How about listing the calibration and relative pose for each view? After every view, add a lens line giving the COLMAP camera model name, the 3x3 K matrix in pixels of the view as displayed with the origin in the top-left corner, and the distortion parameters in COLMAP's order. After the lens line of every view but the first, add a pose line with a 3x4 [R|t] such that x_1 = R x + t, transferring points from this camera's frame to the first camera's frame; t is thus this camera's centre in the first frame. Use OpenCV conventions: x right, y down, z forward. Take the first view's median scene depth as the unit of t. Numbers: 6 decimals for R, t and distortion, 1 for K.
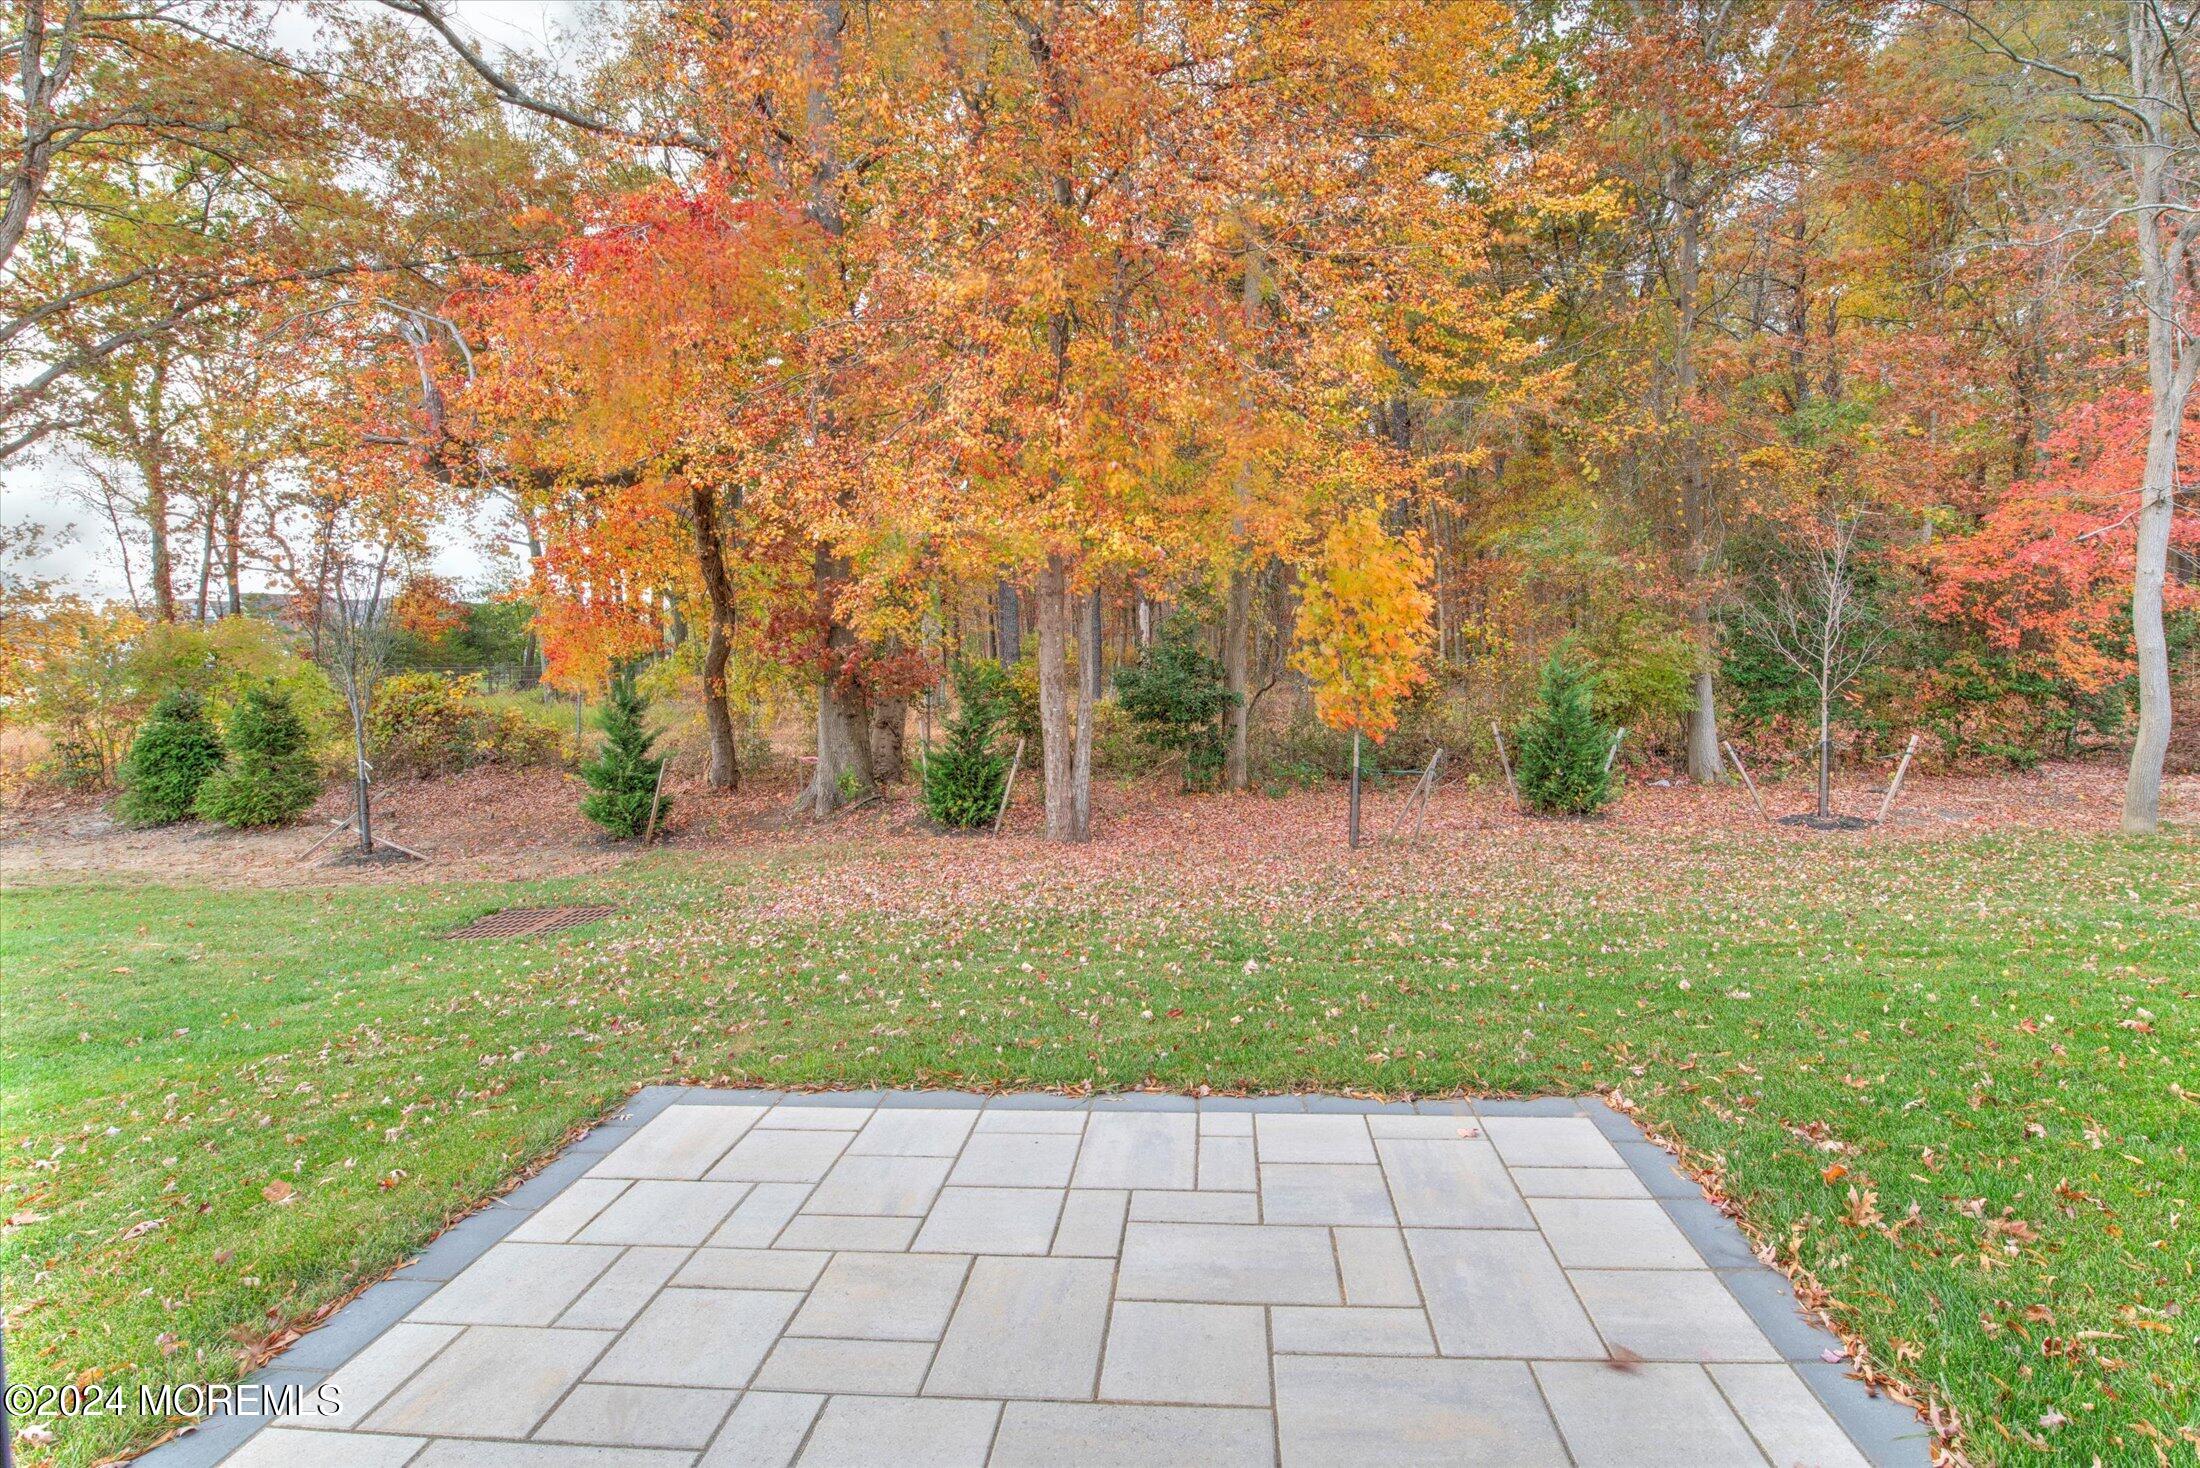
lens RADIAL K [[1130.5, 0, 1133.4], [0, 1130.5, 672.9], [0, 0, 1]] dist [-0.002161, -0.001398]
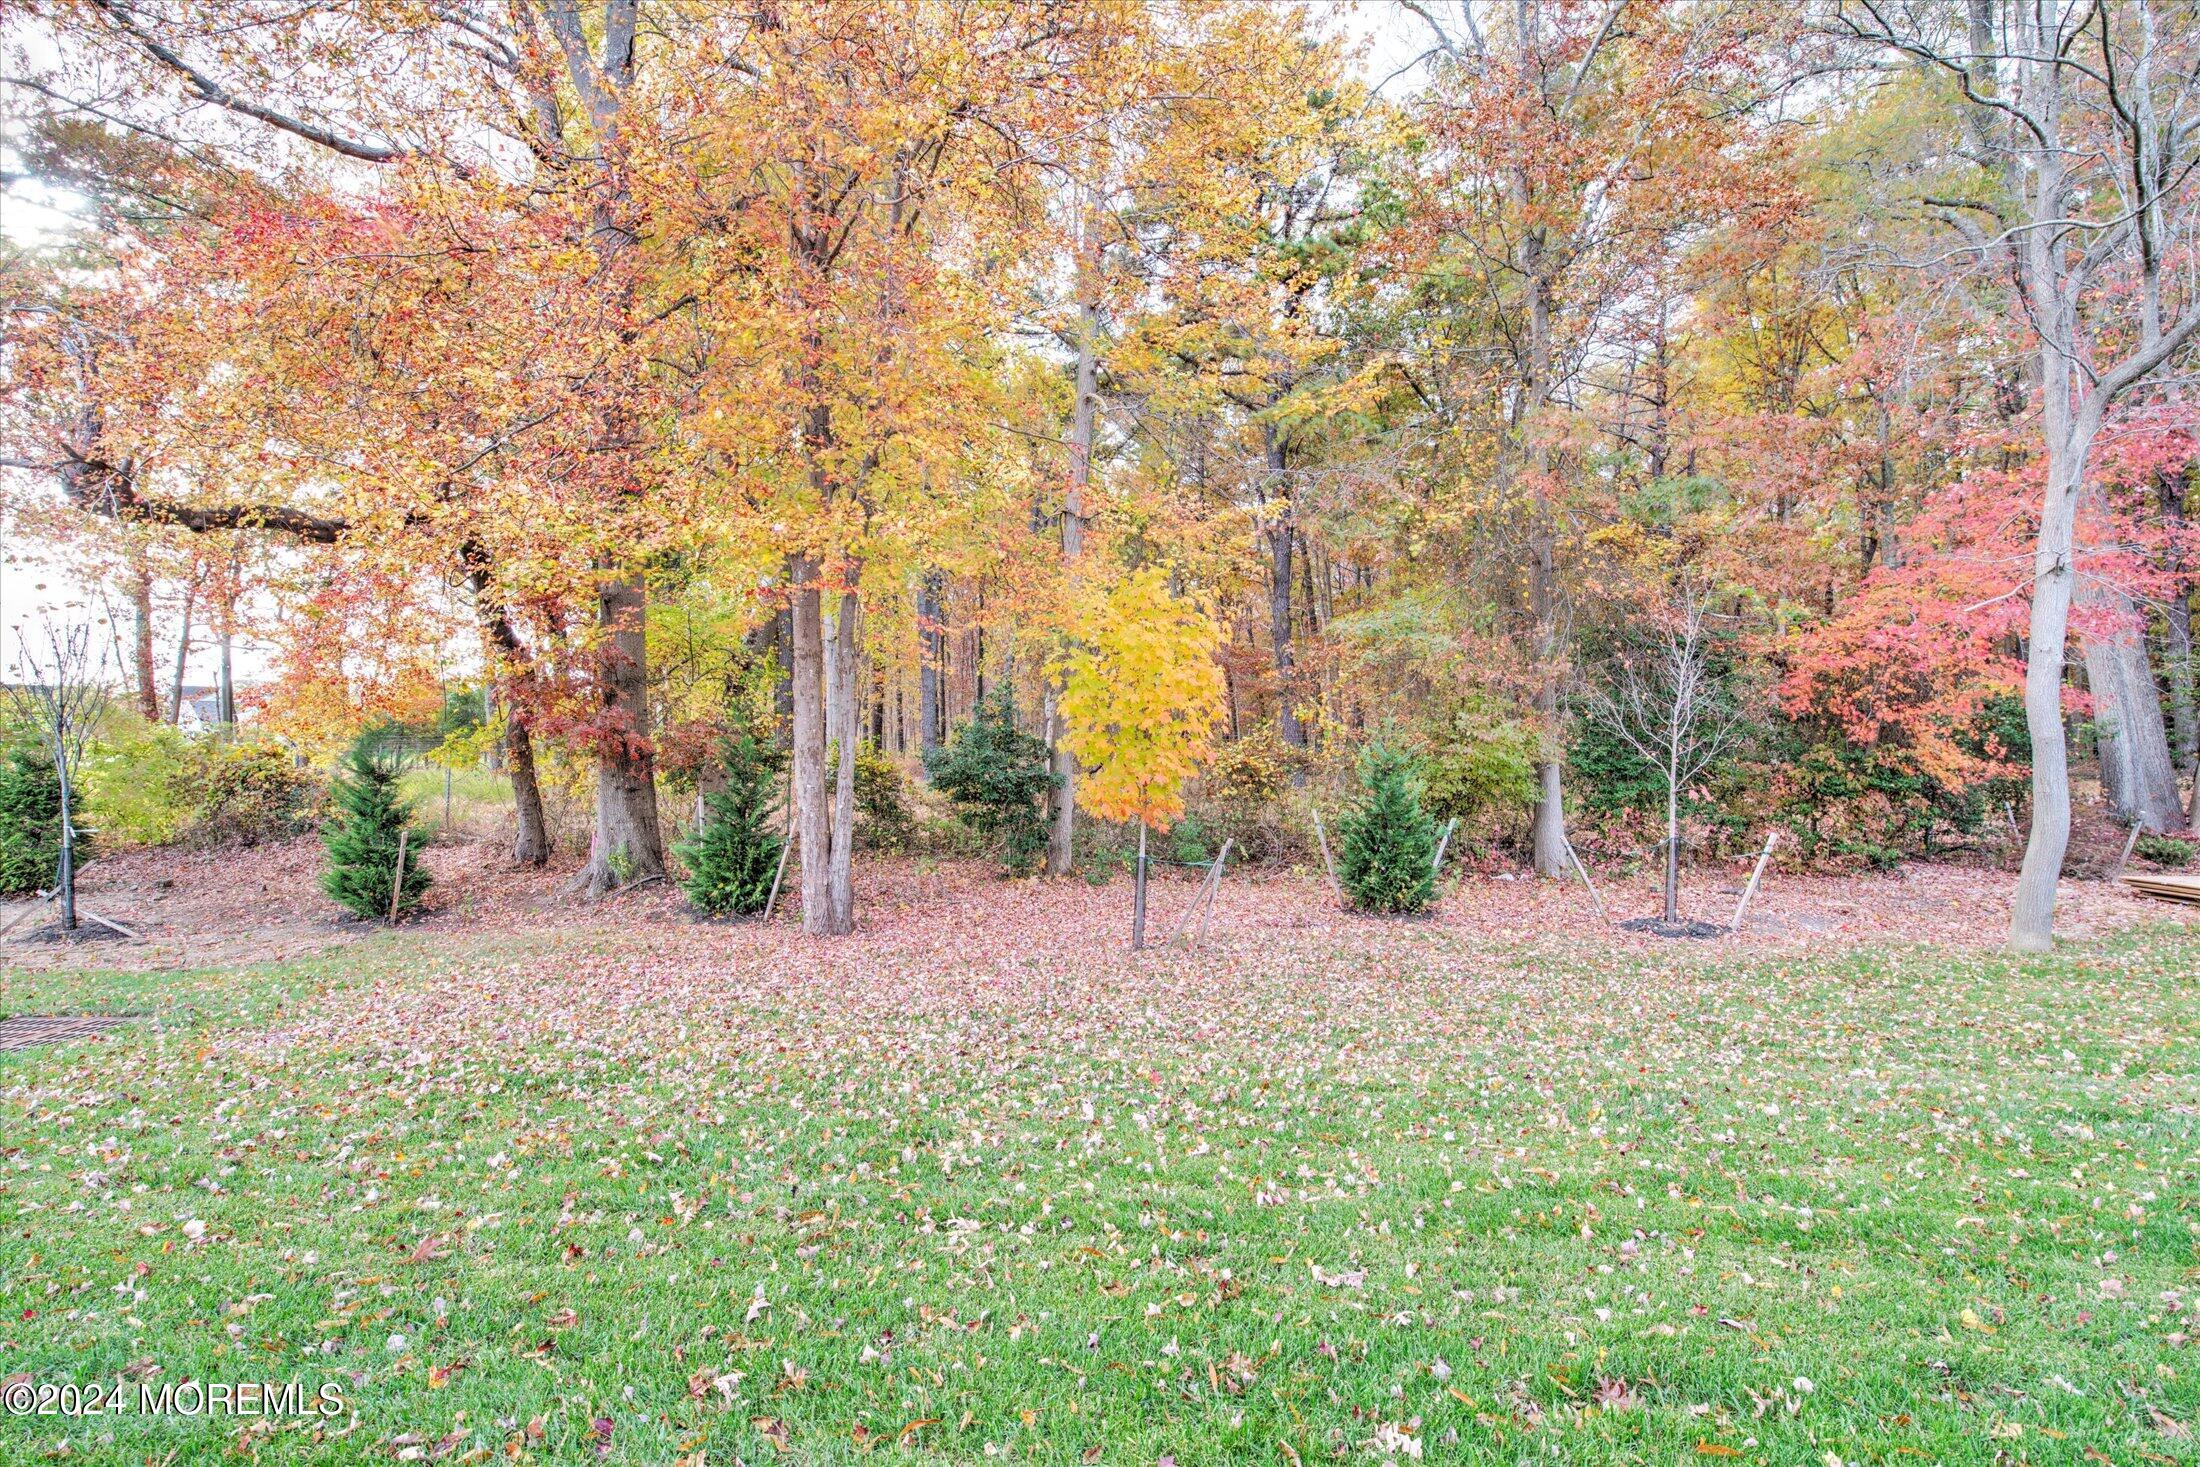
lens RADIAL K [[964.4, 0, 1094.4], [0, 964.4, 729.4], [0, 0, 1]] dist [-0.001211, -0.000370]
pose [[0.999814, 0.018939, -0.003544, 0.123166], [-0.019046, 0.999267, -0.033212, 0.006742], [0.002912, 0.033273, 0.999442, 0.183285]]
